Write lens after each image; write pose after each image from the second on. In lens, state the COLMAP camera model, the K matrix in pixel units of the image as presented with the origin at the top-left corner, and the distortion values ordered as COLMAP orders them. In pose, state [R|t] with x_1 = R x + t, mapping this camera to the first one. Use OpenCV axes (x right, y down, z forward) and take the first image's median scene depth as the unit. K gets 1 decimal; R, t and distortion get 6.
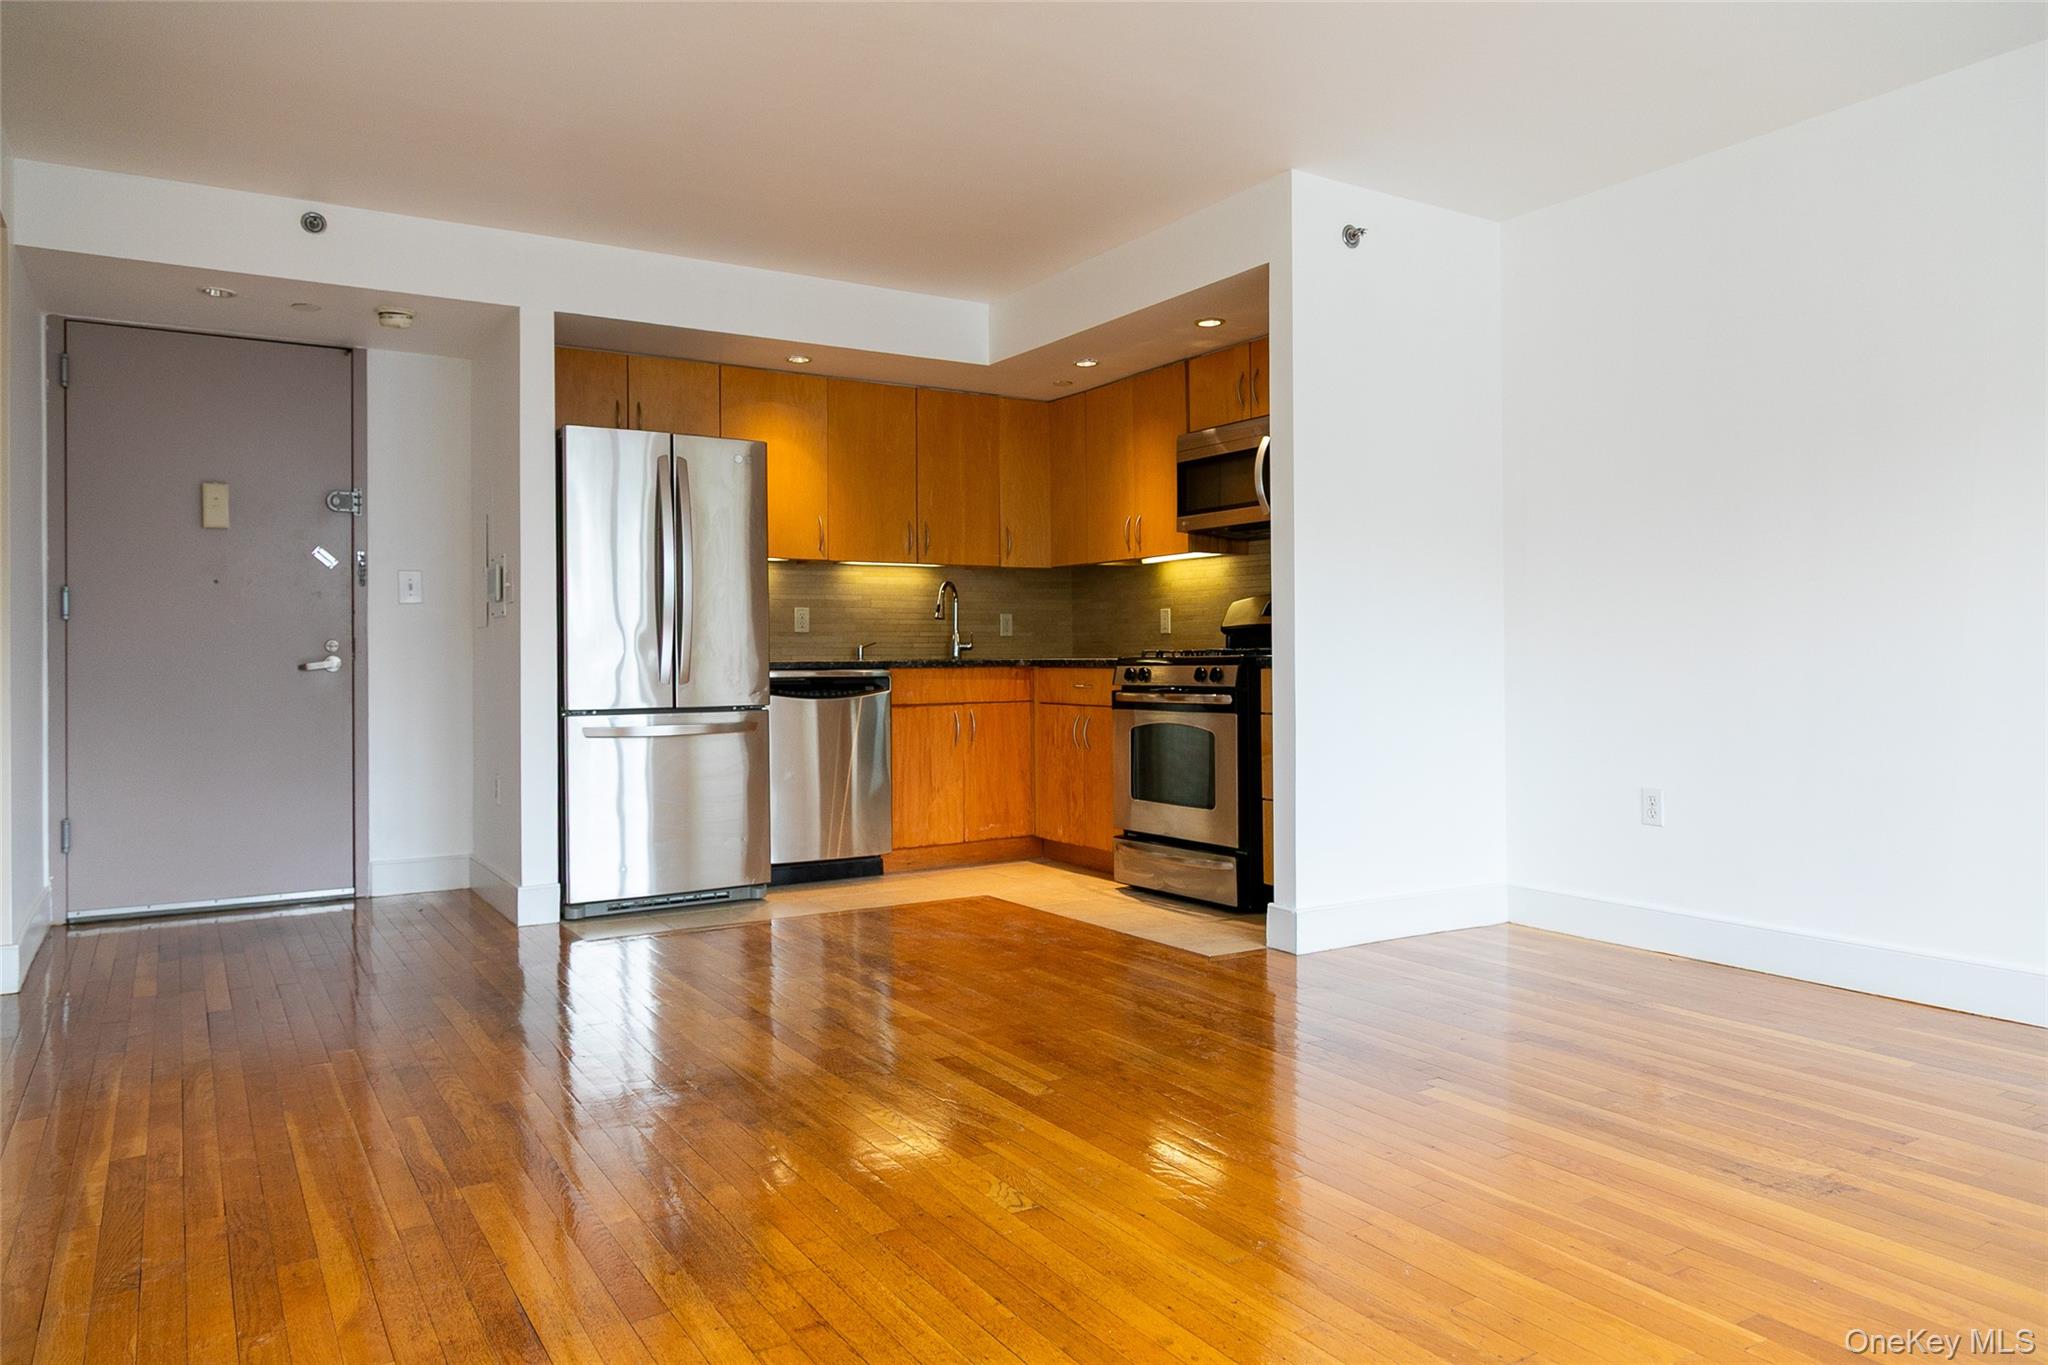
lens RADIAL K [[1362.7, 0, 1024.0], [0, 1362.7, 682.5], [0, 0, 1]] dist [0.001734, -0.000464]
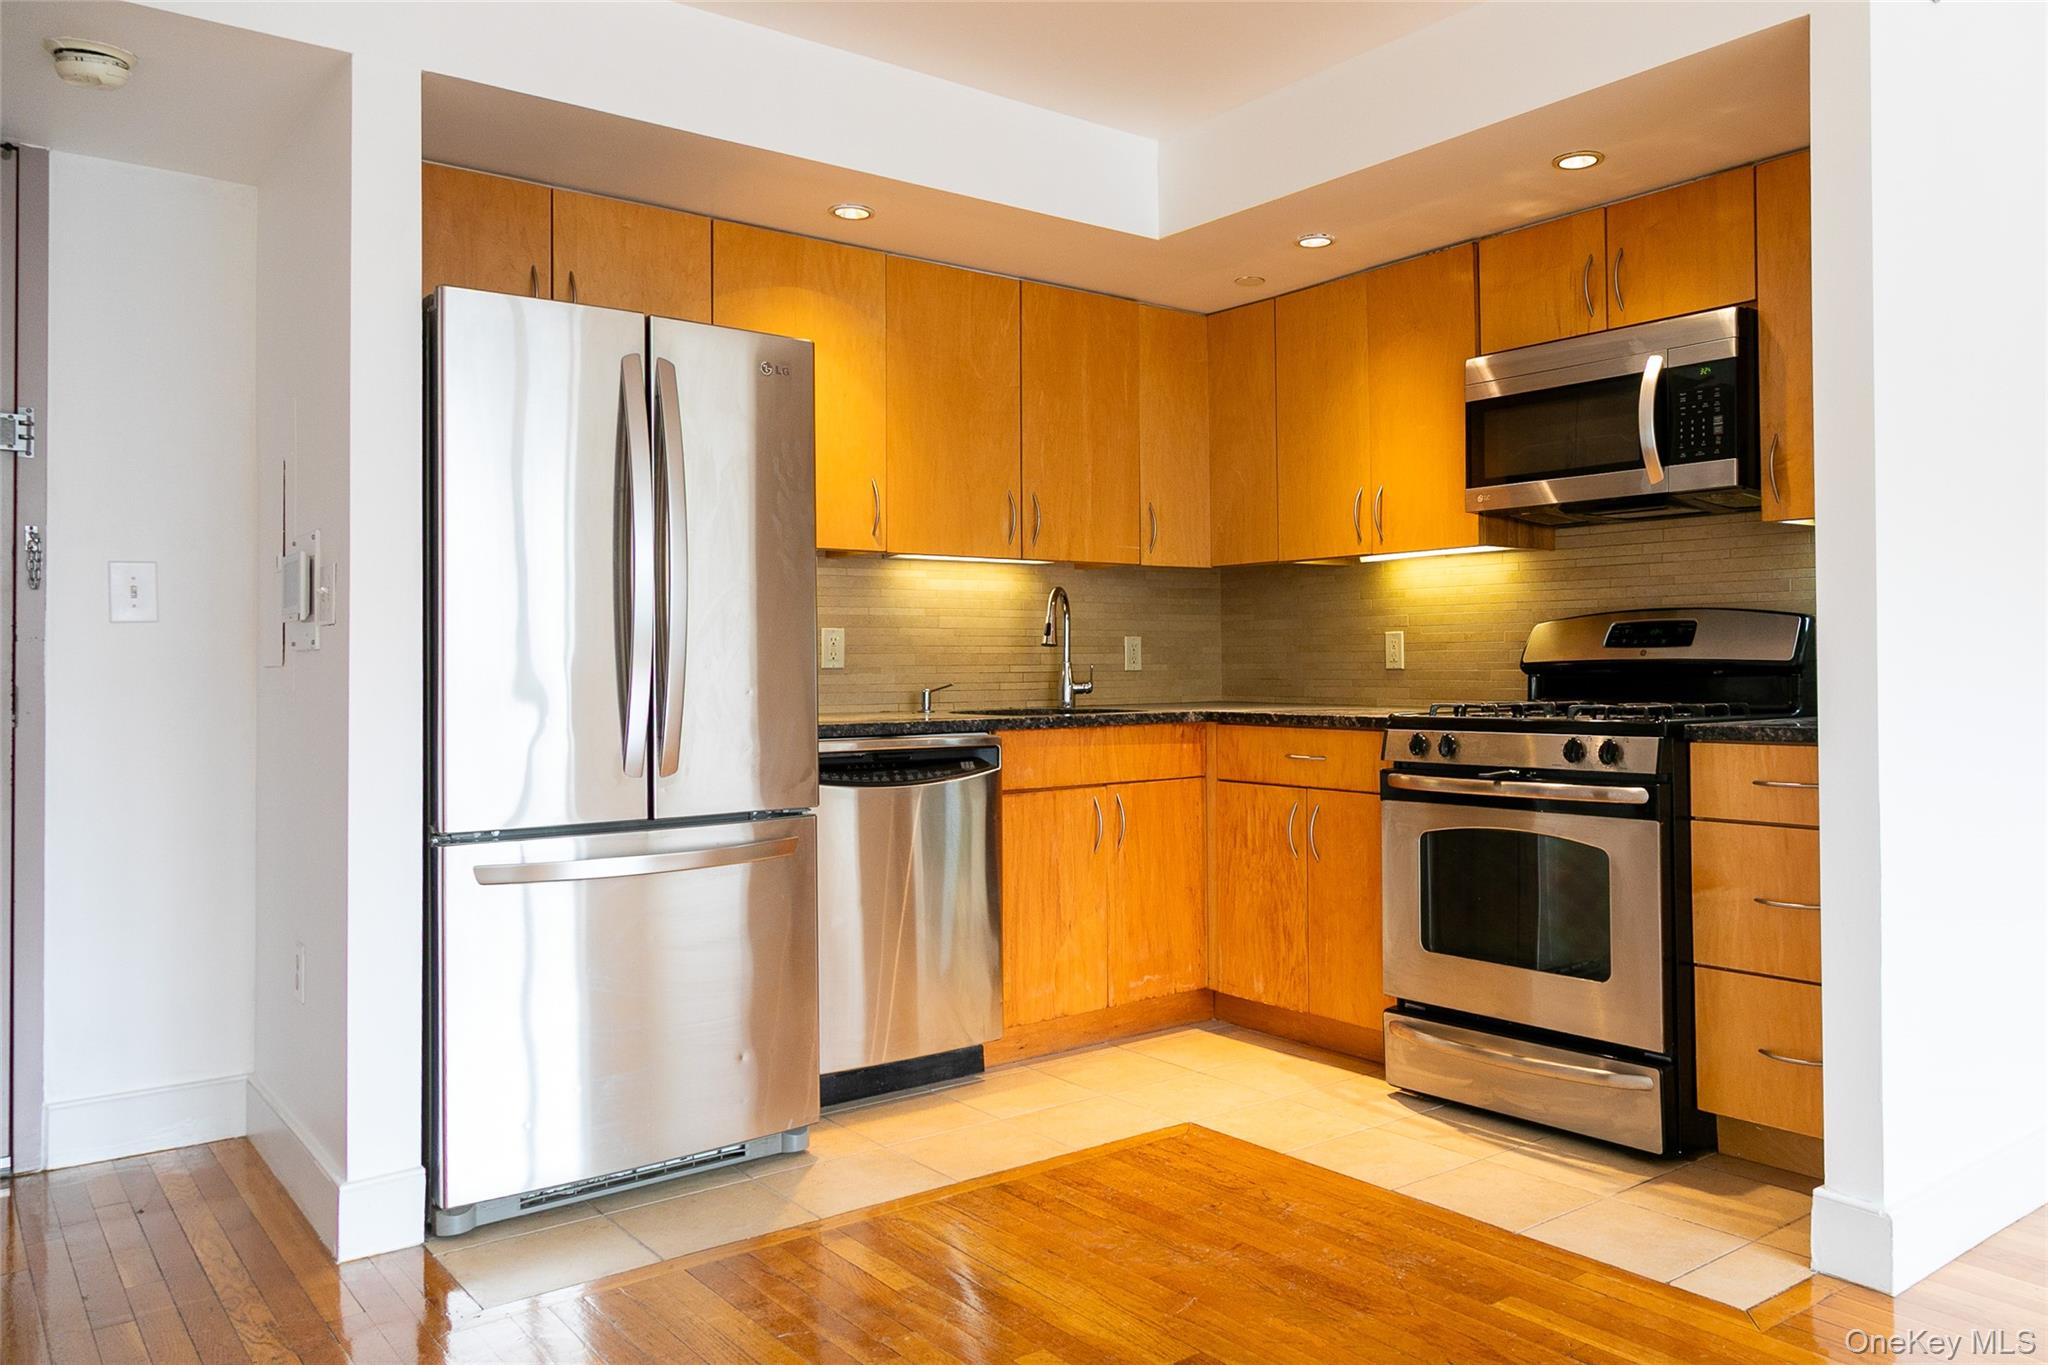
lens RADIAL K [[1490.3, 0, 1150.1], [0, 1490.3, 662.4], [0, 0, 1]] dist [-0.001669, 0.001261]
pose [[0.989958, 0.000179, 0.141360, -0.125761], [0.002729, 0.999789, -0.020381, -0.027305], [-0.141334, 0.020562, 0.989748, 0.337557]]
